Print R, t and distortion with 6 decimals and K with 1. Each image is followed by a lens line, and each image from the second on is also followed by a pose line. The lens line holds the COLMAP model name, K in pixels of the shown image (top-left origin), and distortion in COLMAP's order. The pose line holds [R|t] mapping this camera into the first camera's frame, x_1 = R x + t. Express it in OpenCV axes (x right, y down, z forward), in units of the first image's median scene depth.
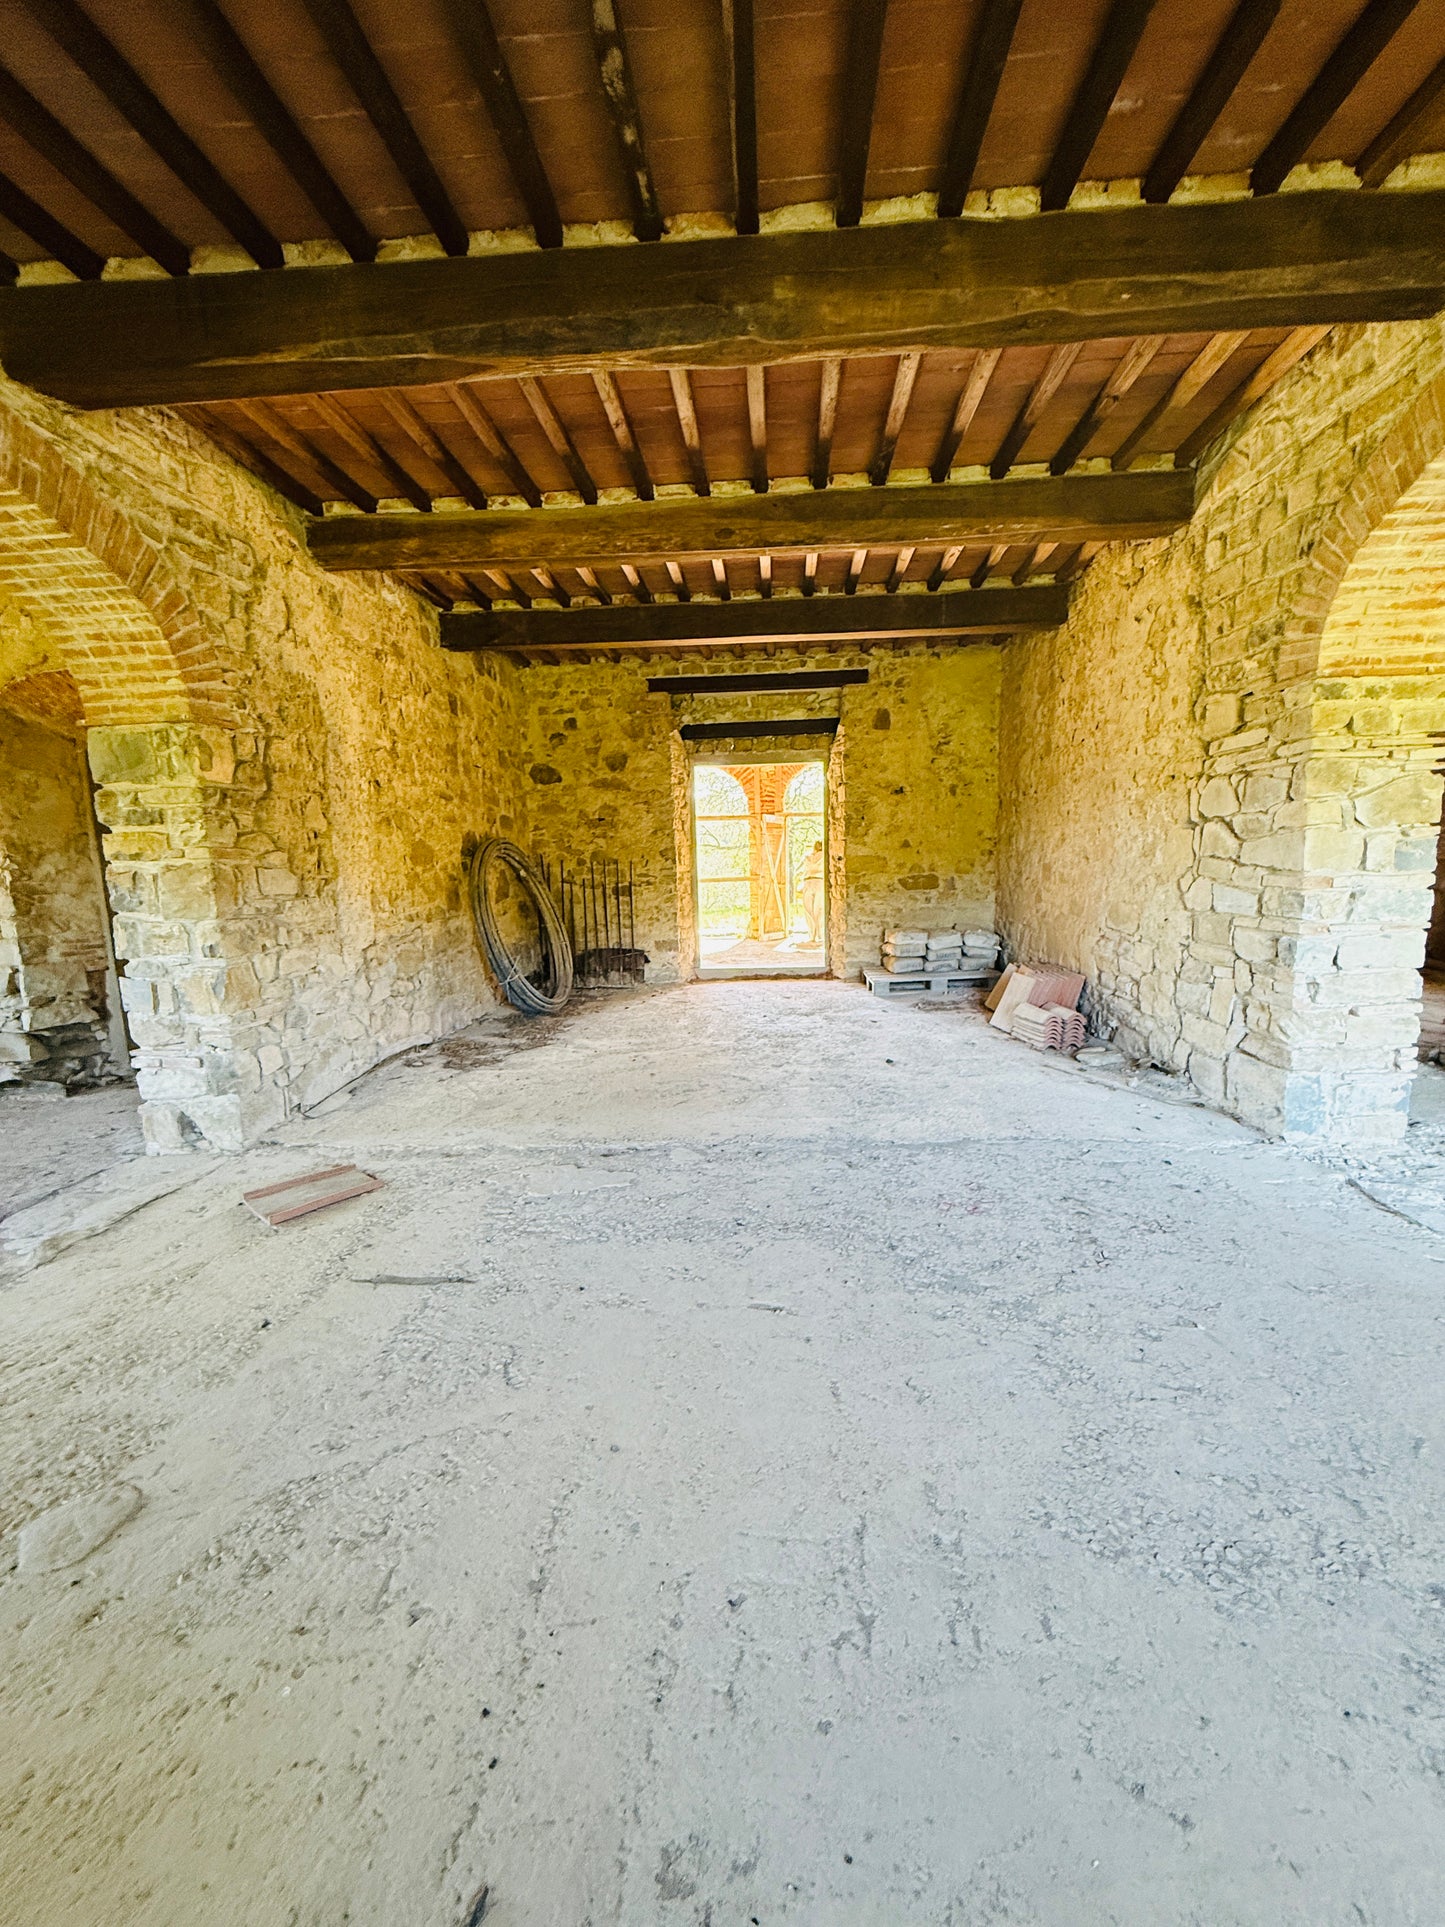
lens RADIAL K [[766.3, 0, 723.3], [0, 766.3, 960.6], [0, 0, 1]] dist [0.002352, -0.000859]
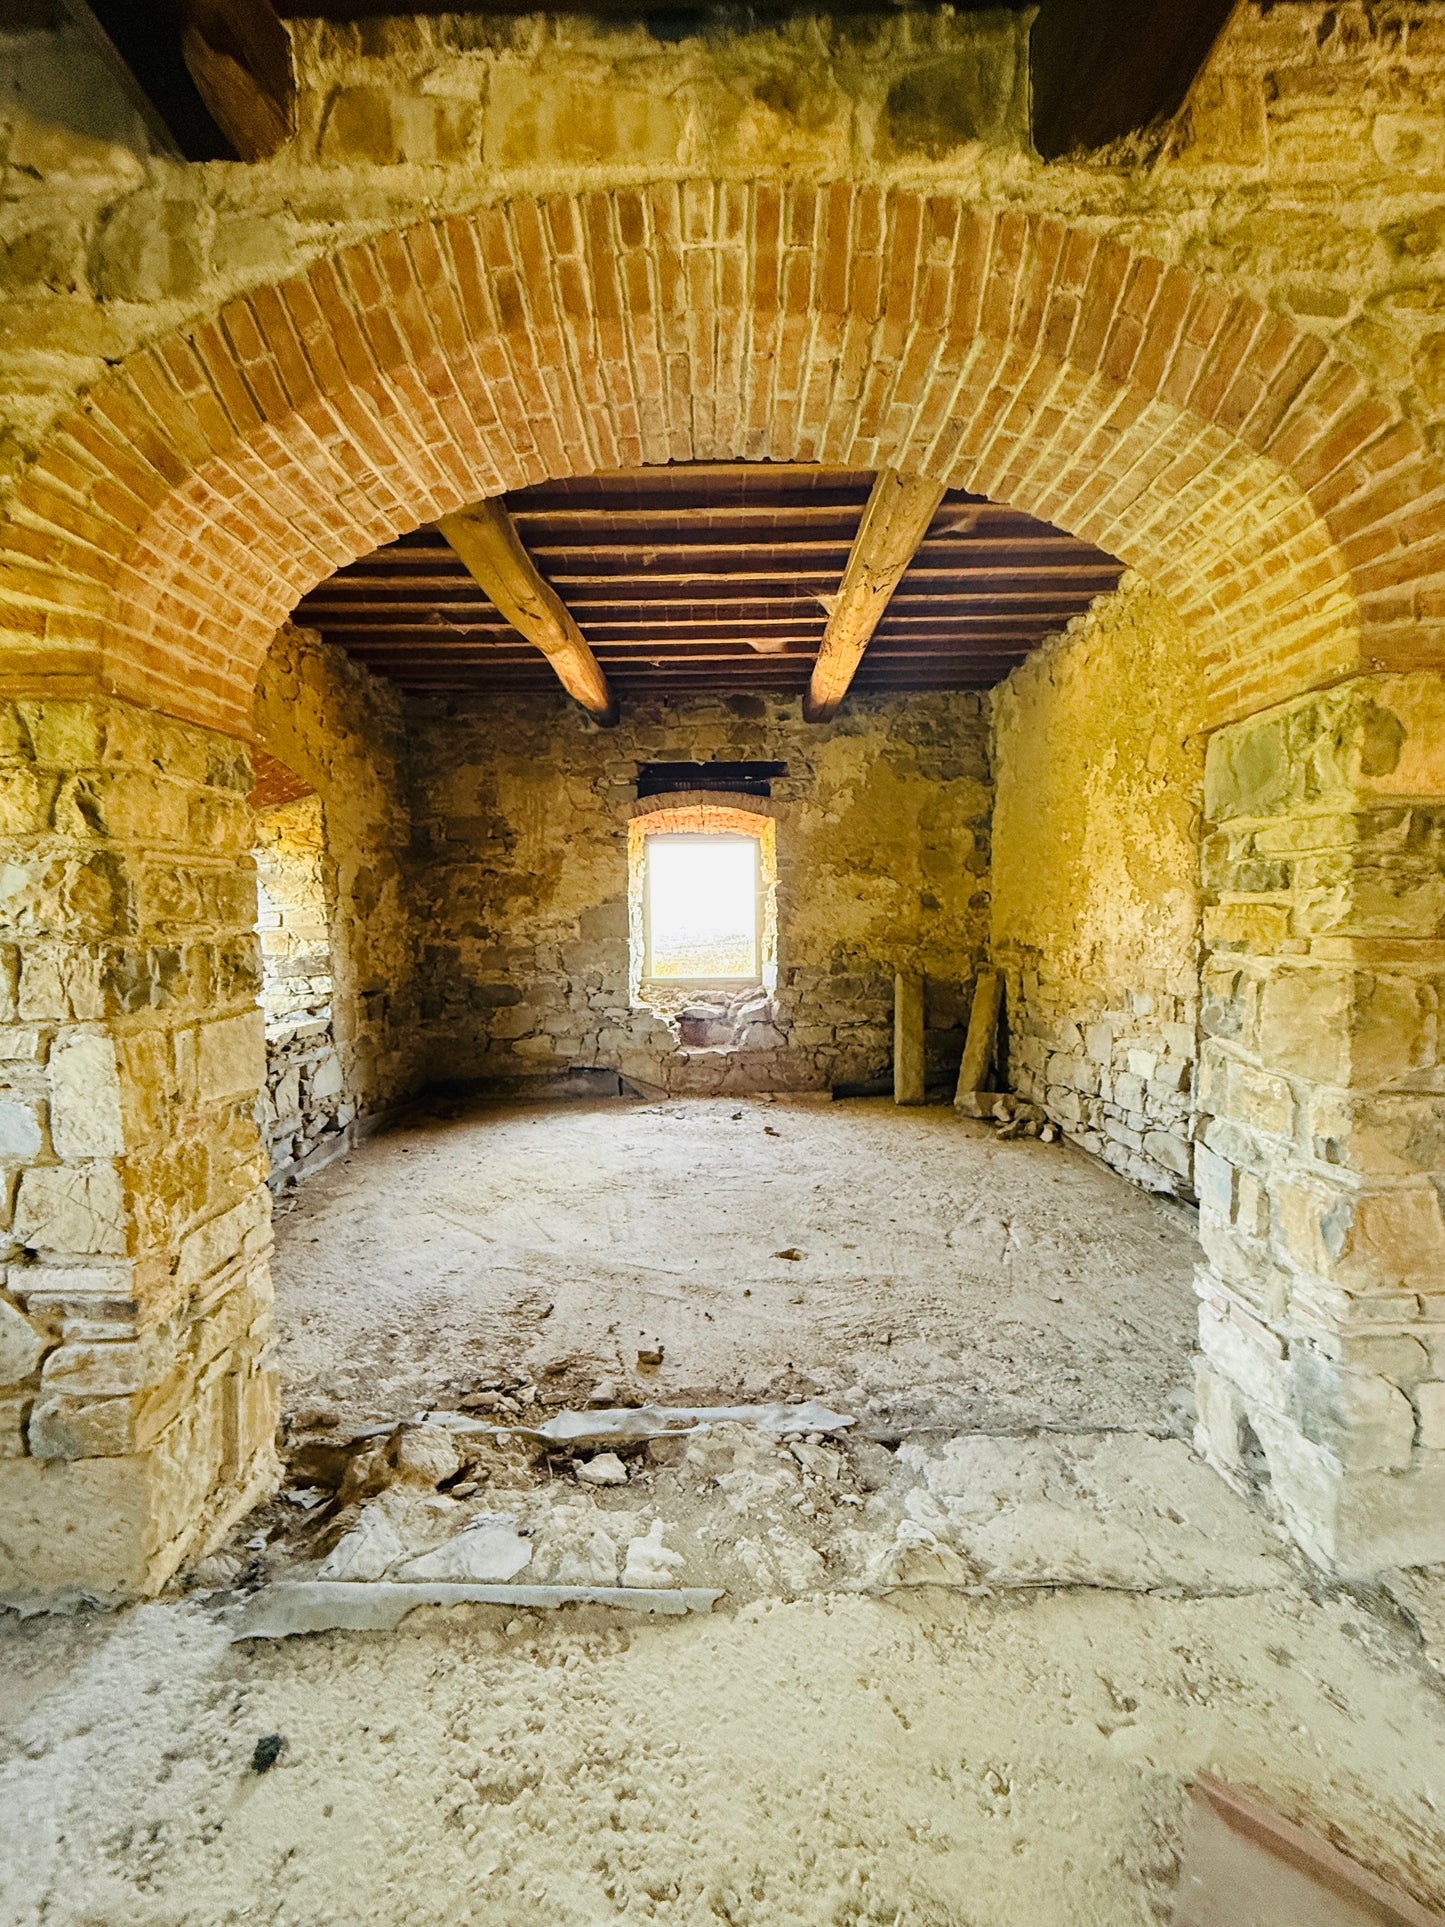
lens RADIAL K [[766.3, 0, 720.9], [0, 766.3, 957.3], [0, 0, 1]] dist [0.002352, -0.000859]
pose [[0.074562, 0.080864, -0.993932, -0.234286], [-0.125957, 0.989488, 0.071054, -0.121282], [0.989230, 0.119895, 0.083963, 0.583373]]
